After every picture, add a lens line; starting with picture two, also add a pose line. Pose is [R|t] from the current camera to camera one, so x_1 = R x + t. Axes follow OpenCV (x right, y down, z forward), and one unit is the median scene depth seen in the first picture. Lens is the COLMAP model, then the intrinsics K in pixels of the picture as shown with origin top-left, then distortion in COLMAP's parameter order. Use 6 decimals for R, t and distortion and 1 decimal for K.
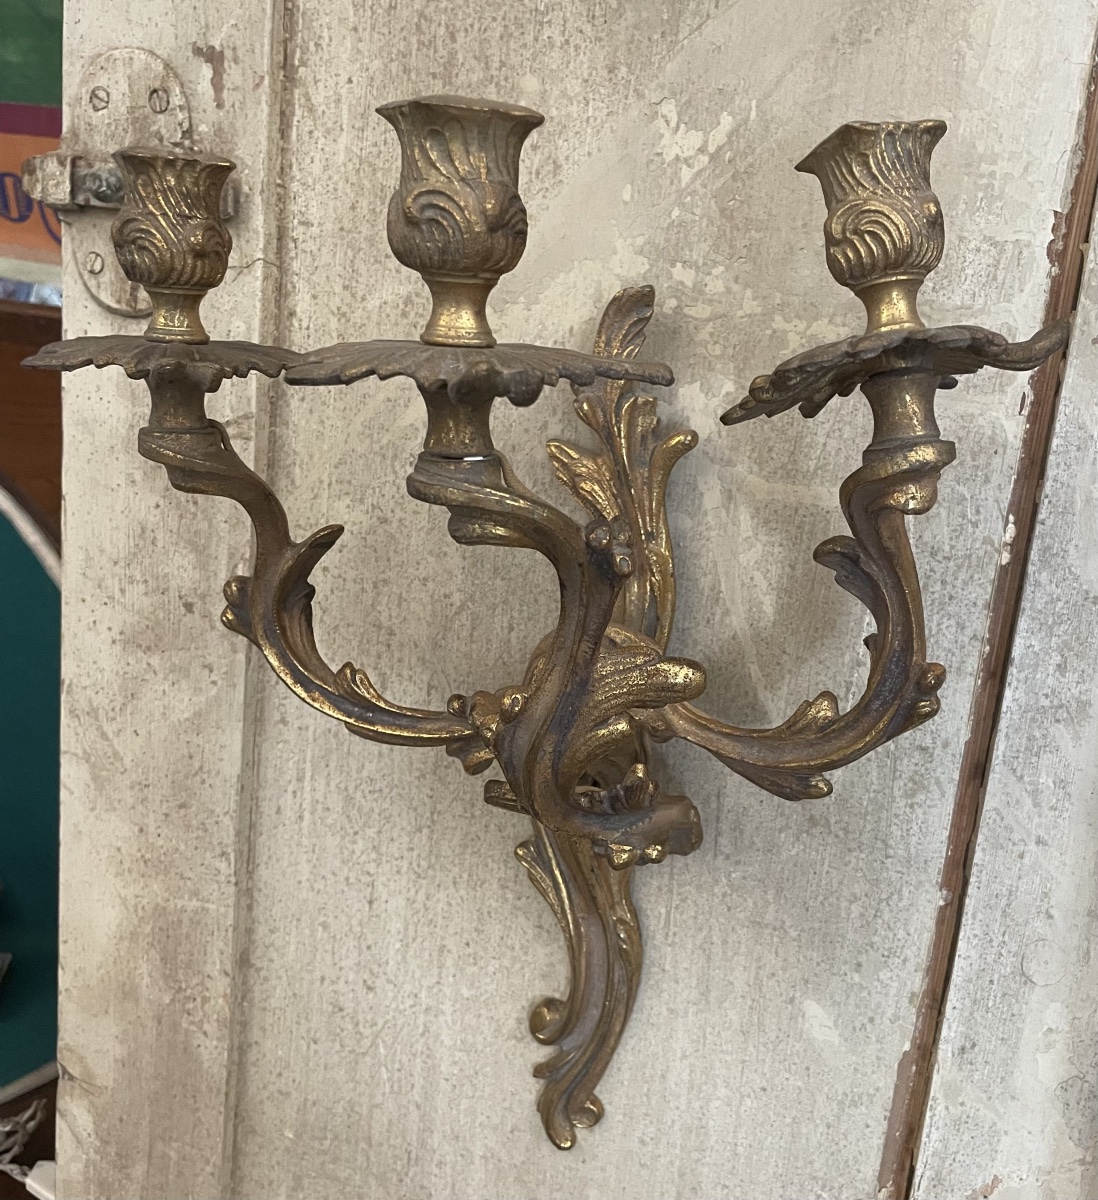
lens RADIAL K [[1275.0, 0, 636.7], [0, 1275.0, 628.5], [0, 0, 1]] dist [0.086334, -0.140852]
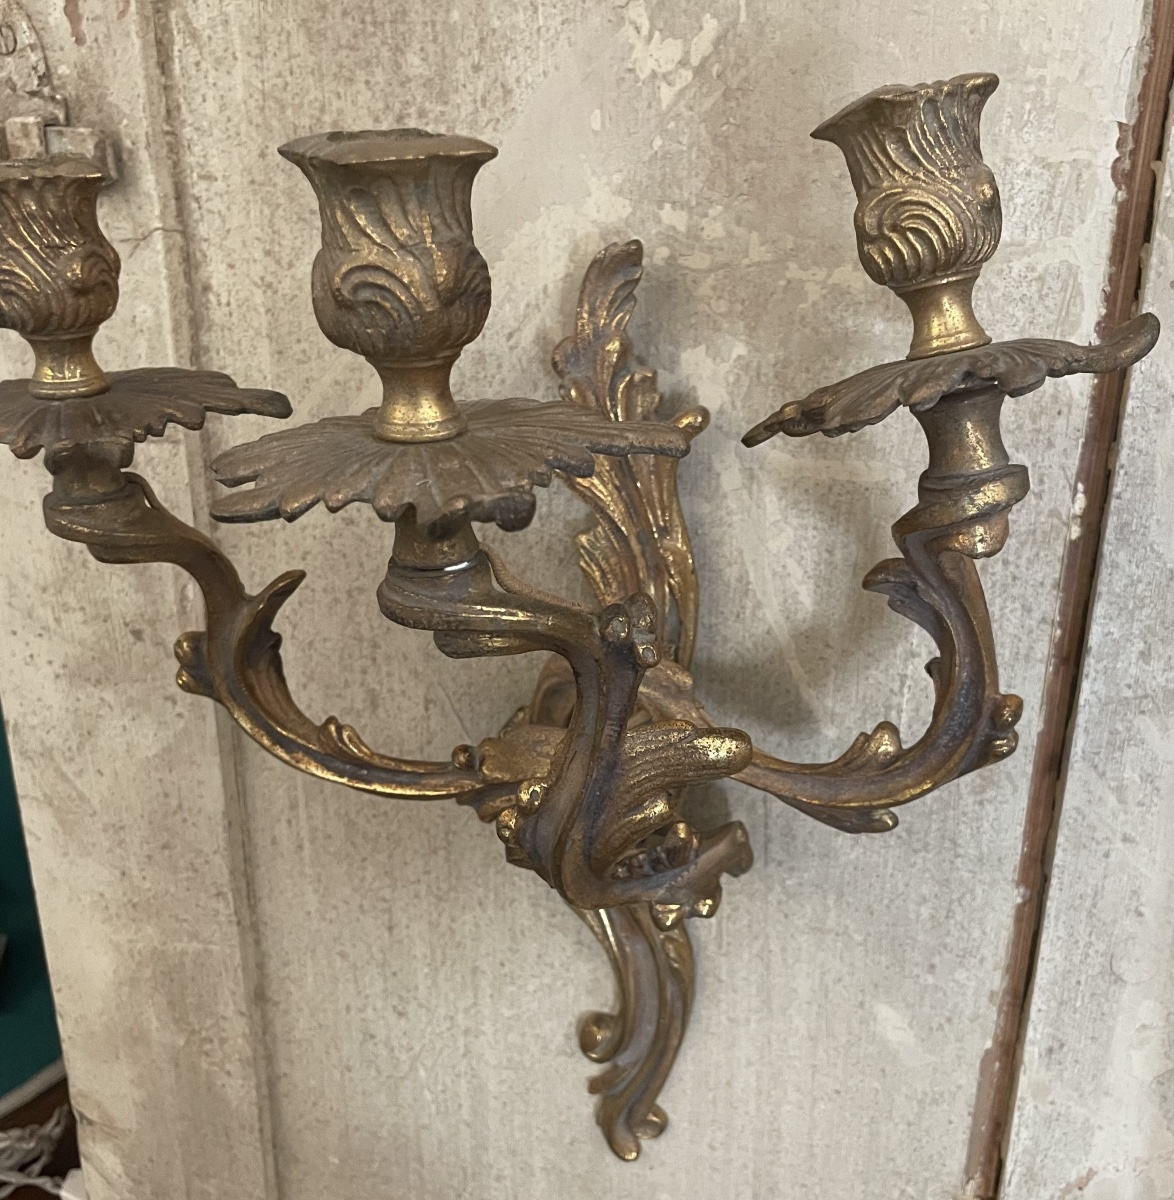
lens RADIAL K [[1352.7, 0, 685.8], [0, 1352.7, 638.9], [0, 0, 1]] dist [0.073920, -0.112313]
pose [[0.994944, -0.096888, 0.026457, -0.005332], [0.091432, 0.982771, 0.160625, -0.137891], [-0.041564, -0.157394, 0.986661, 0.081633]]
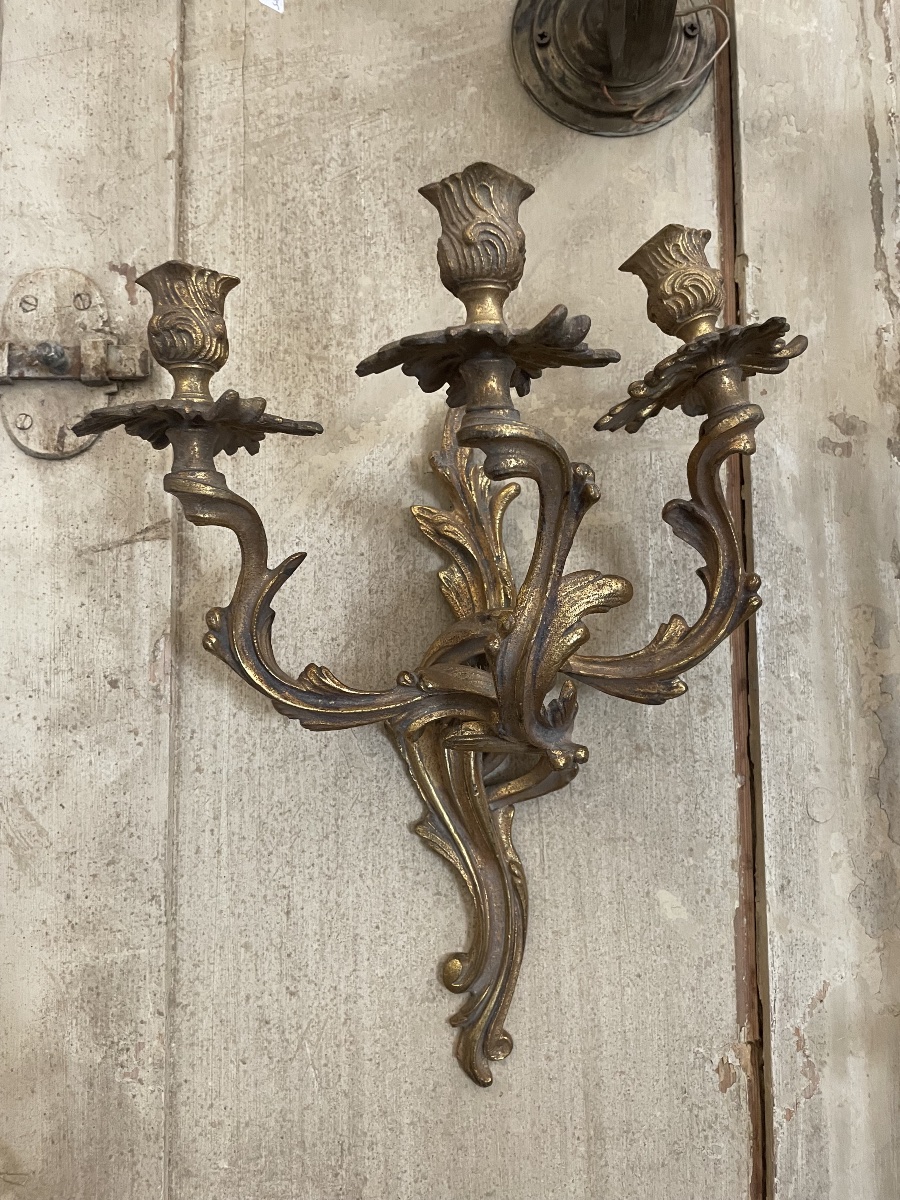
lens RADIAL K [[919.4, 0, 457.7], [0, 919.4, 592.5], [0, 0, 1]] dist [0.077078, -0.115443]
pose [[0.938721, -0.101538, 0.329384, -0.348640], [0.191017, 0.948707, -0.251928, 0.198690], [-0.286908, 0.299408, 0.909966, 0.091074]]
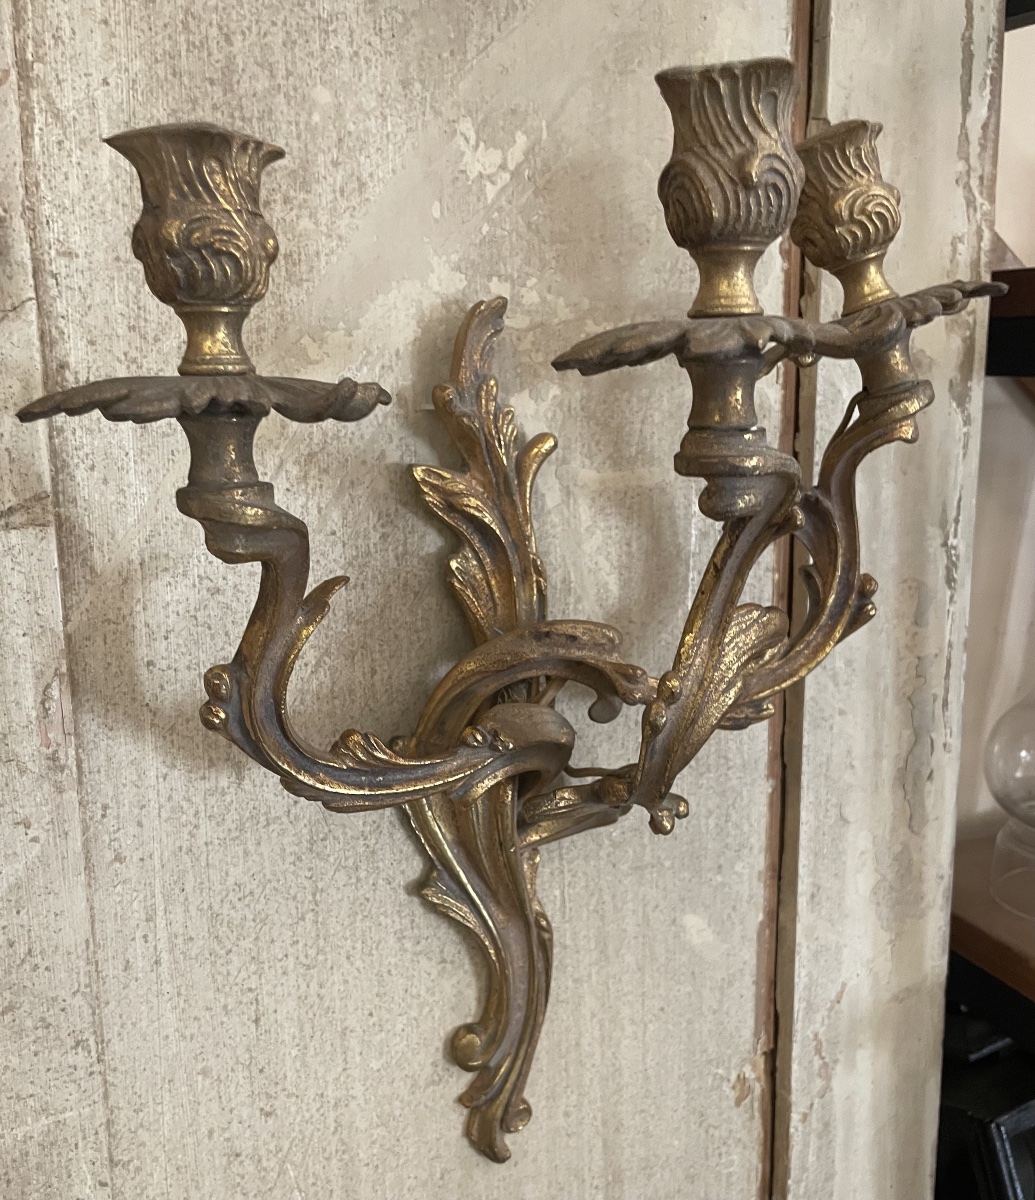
lens RADIAL K [[1148.5, 0, 501.4], [0, 1148.5, 678.9], [0, 0, 1]] dist [0.078914, -0.121051]
pose [[0.743031, -0.248635, 0.621358, -0.581726], [0.252408, 0.963977, 0.083899, -0.044531], [-0.619835, 0.094496, 0.779022, 0.273609]]
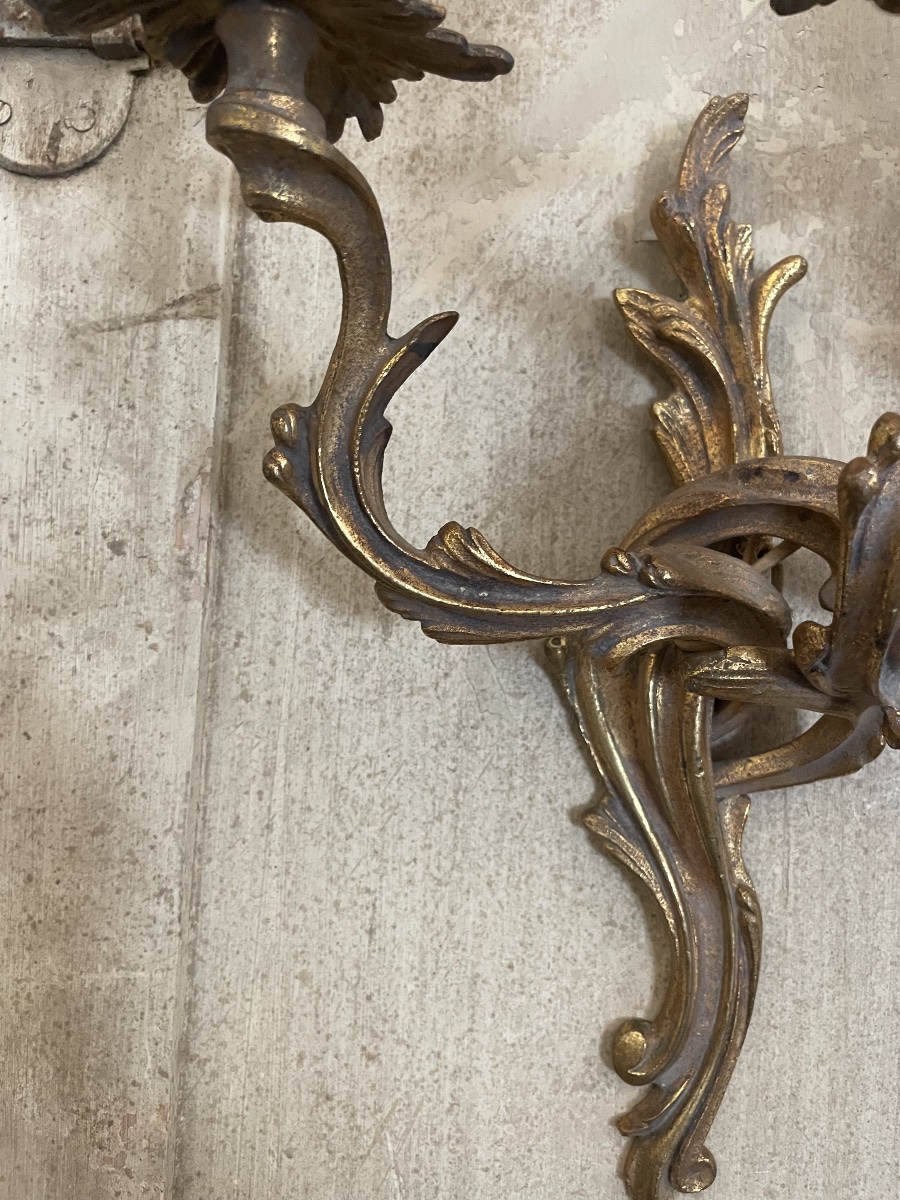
lens RADIAL K [[924.2, 0, 466.7], [0, 924.2, 596.8], [0, 0, 1]] dist [0.070381, -0.117001]
pose [[0.959471, -0.050181, 0.277302, -0.328723], [0.110905, 0.971850, -0.207866, 0.158770], [-0.259065, 0.230195, 0.938027, 0.478006]]
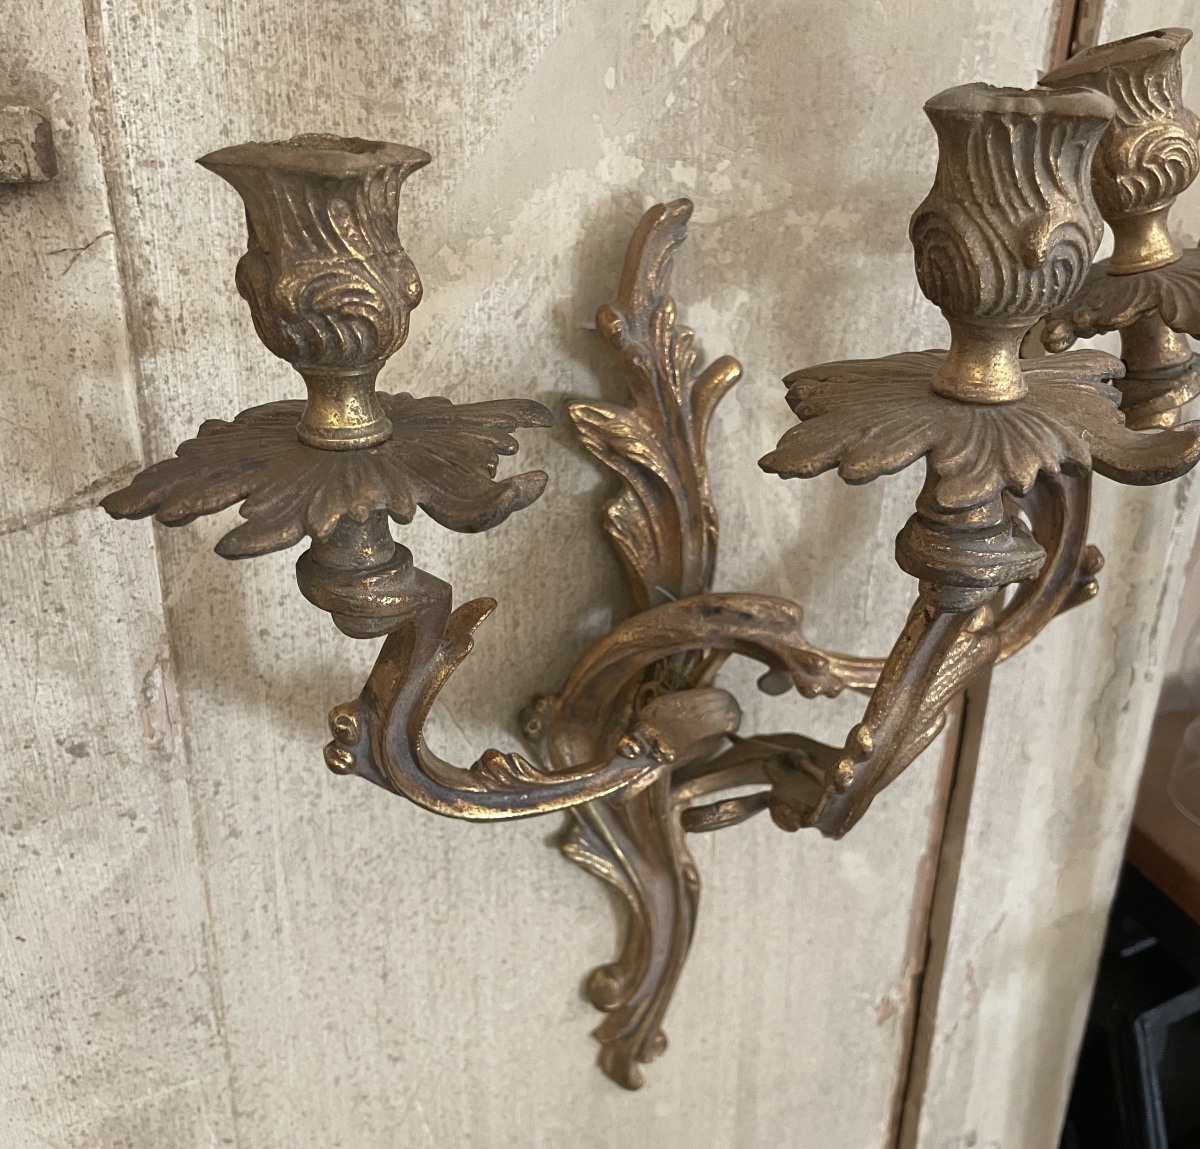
lens RADIAL K [[1232.7, 0, 624.8], [0, 1232.7, 628.6], [0, 0, 1]] dist [0.071530, -0.113556]
pose [[0.758806, -0.350824, 0.548758, -0.506495], [0.211632, 0.929626, 0.301676, -0.234584], [-0.615975, -0.112779, 0.779651, 0.327641]]
